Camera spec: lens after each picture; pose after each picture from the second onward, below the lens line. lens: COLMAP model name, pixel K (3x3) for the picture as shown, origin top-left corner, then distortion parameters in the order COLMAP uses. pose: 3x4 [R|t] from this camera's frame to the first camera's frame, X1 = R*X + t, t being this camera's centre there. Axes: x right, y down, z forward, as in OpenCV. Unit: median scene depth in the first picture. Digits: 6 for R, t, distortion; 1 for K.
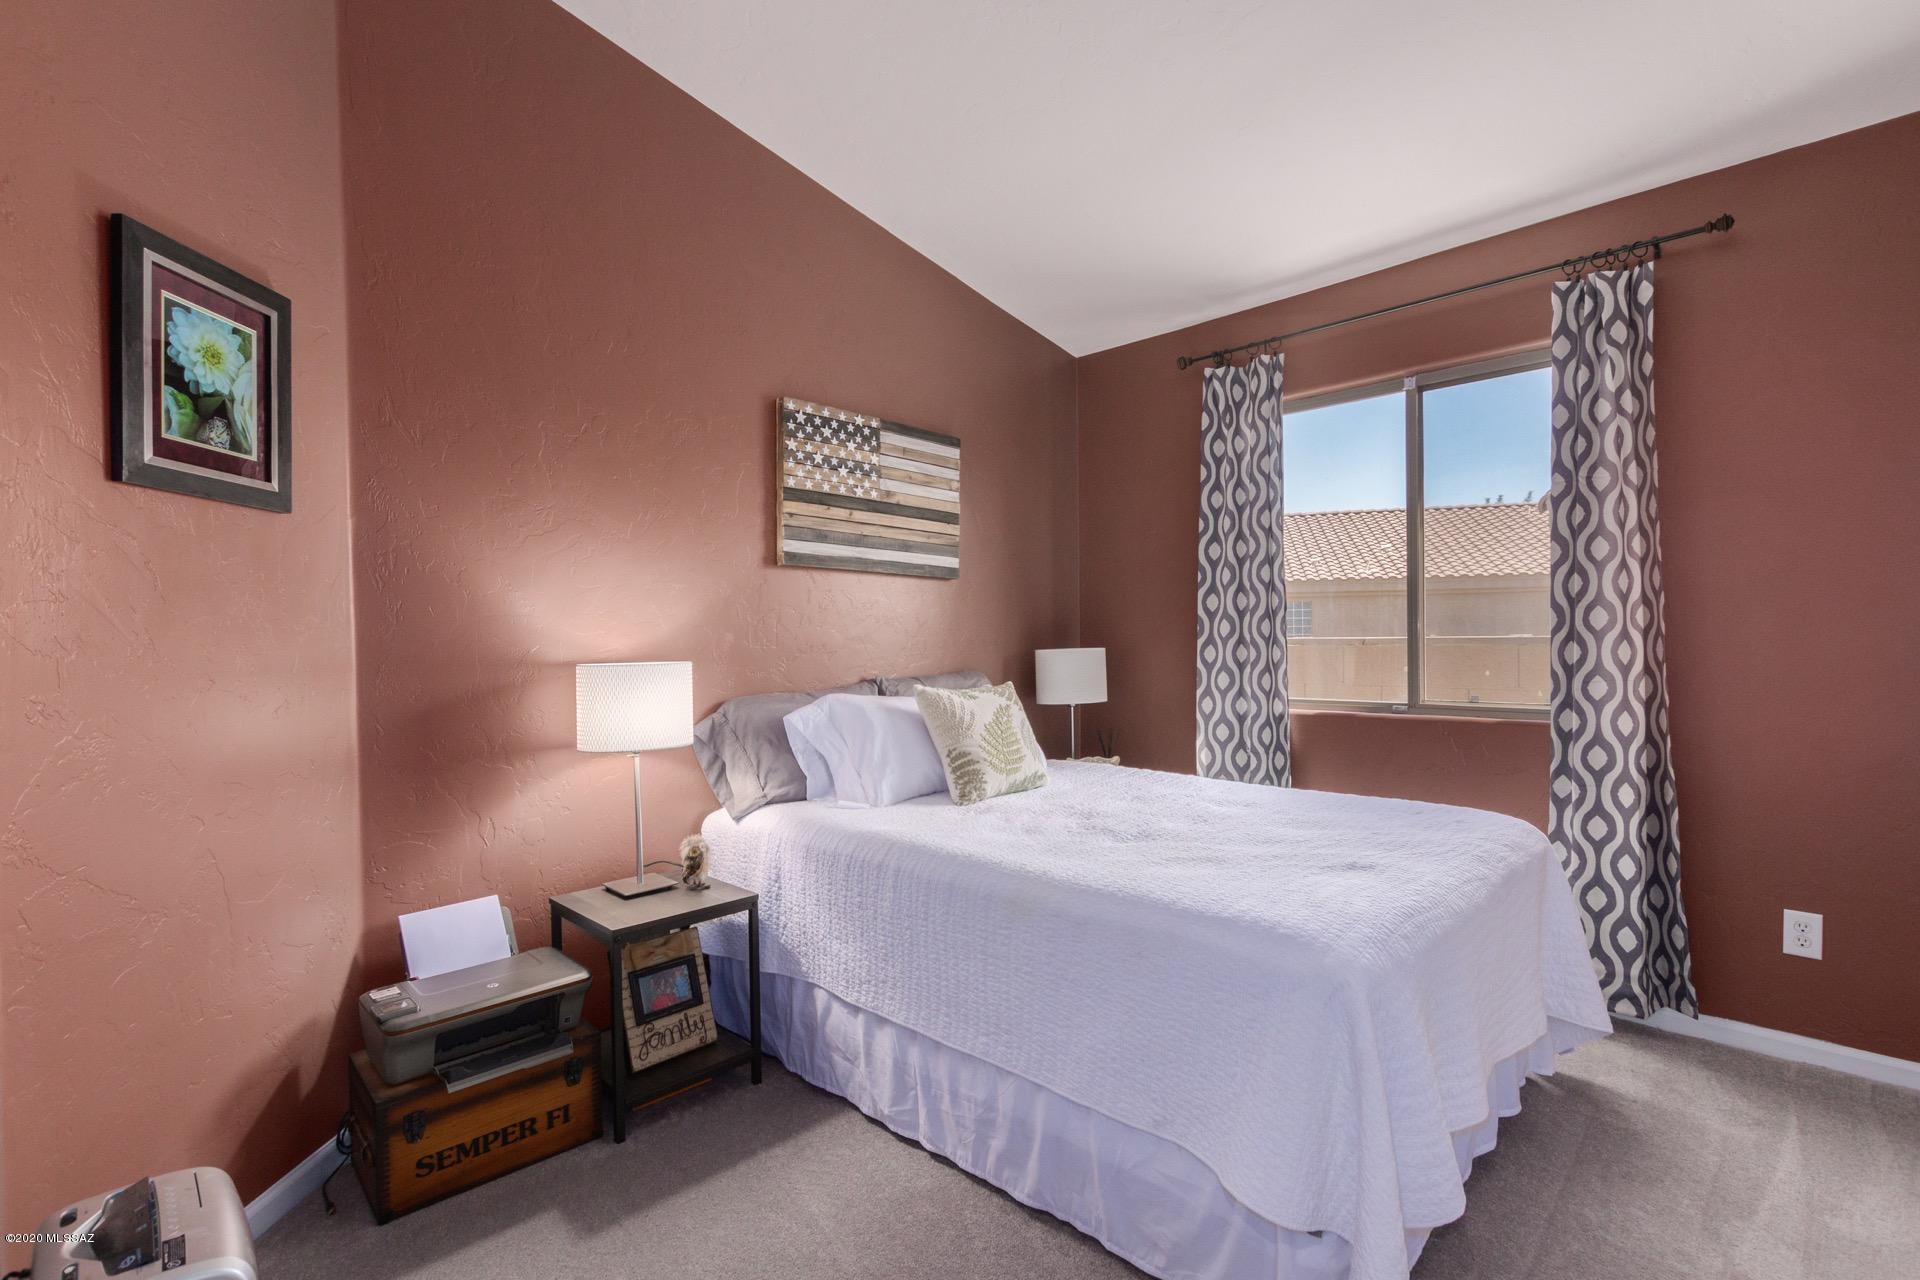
lens RADIAL K [[883.9, 0, 963.2], [0, 883.9, 639.9], [0, 0, 1]] dist [0.003450, 0.000396]
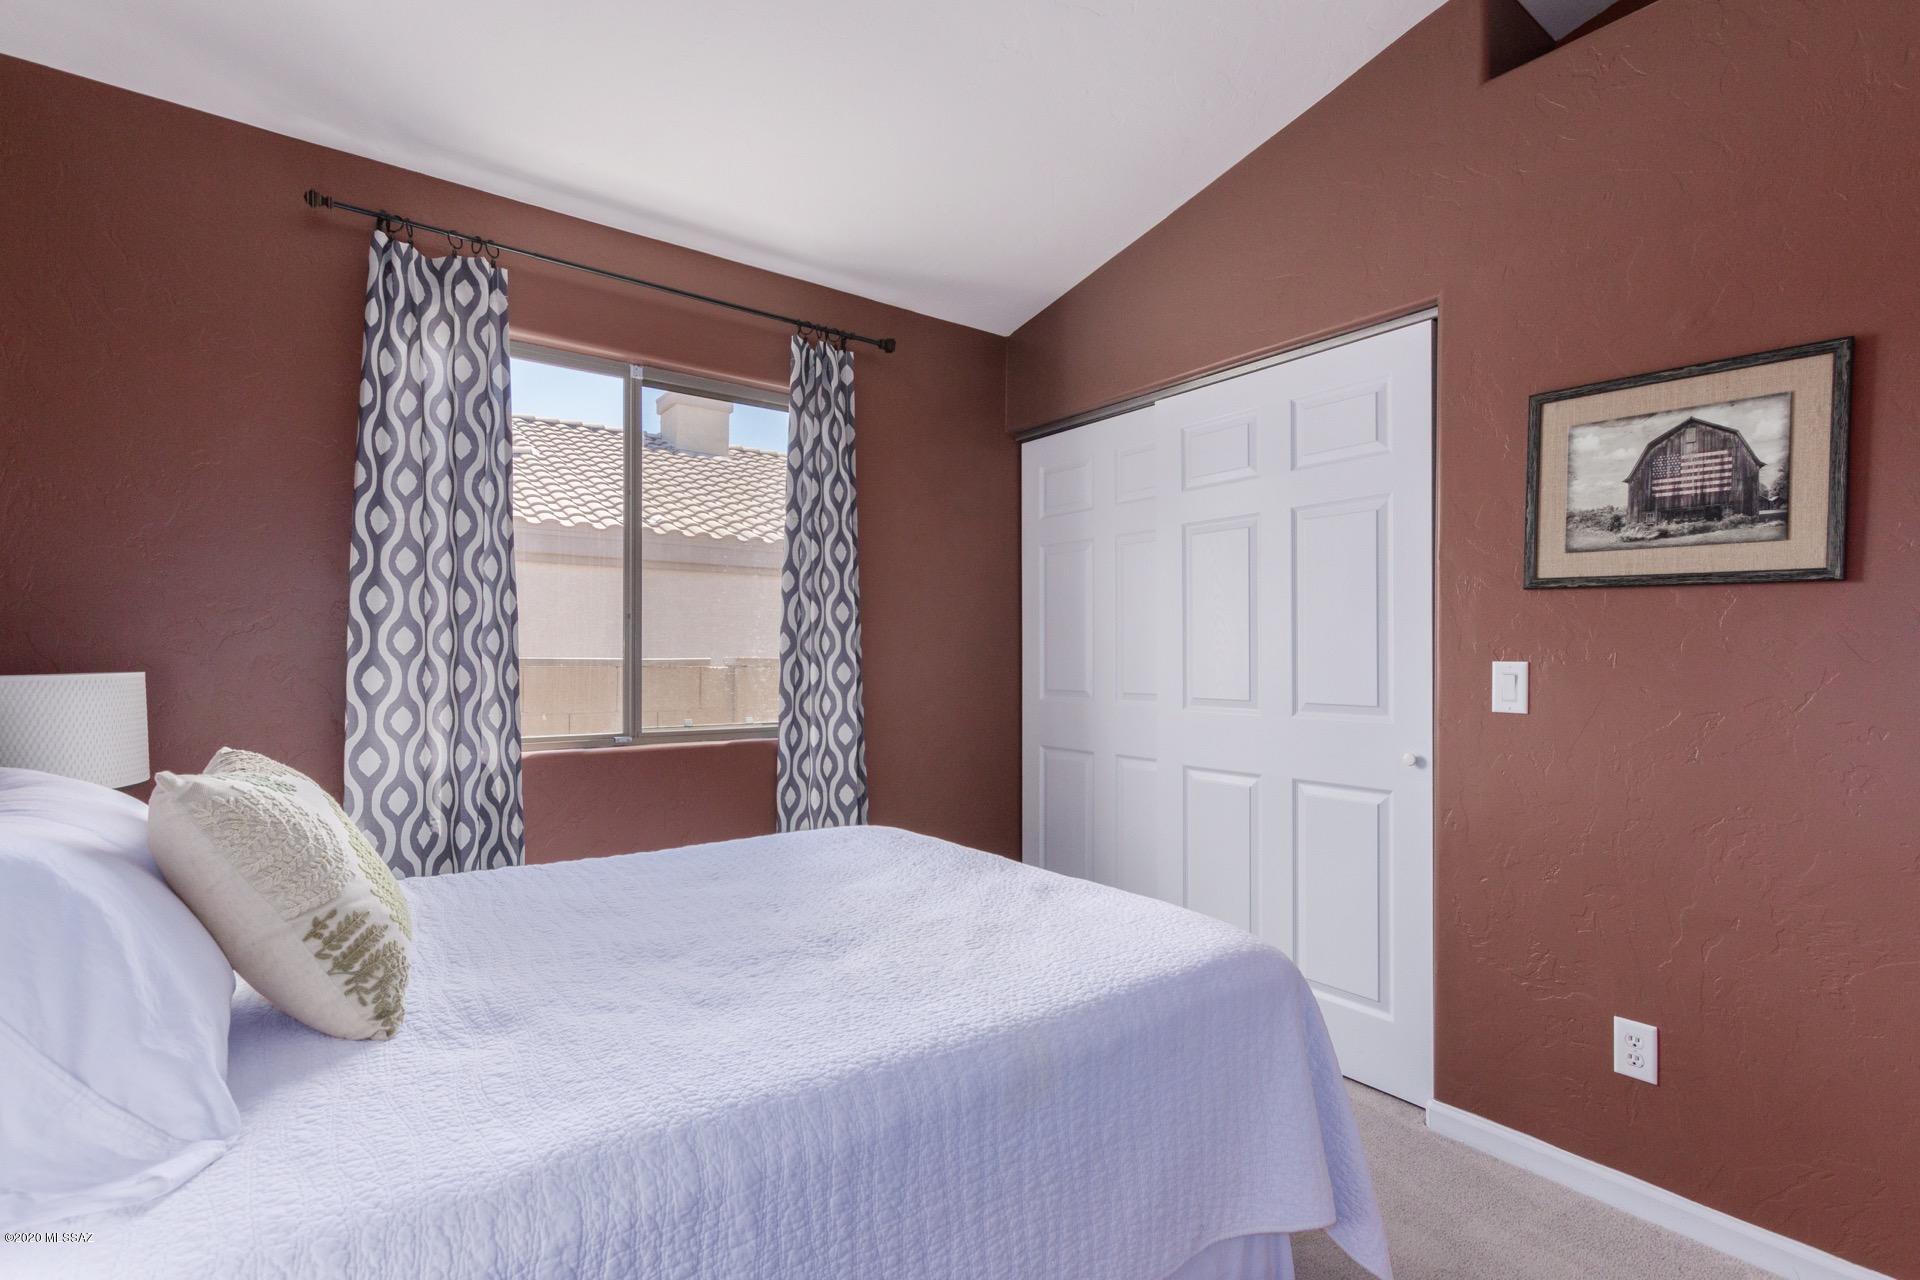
lens RADIAL K [[883.9, 0, 961.3], [0, 883.9, 660.1], [0, 0, 1]] dist [0.003450, 0.000396]
pose [[0.152354, 0.009332, 0.988282, -0.359871], [-0.007291, 0.999939, -0.008318, 0.004086], [-0.988299, -0.005938, 0.152412, 0.608053]]
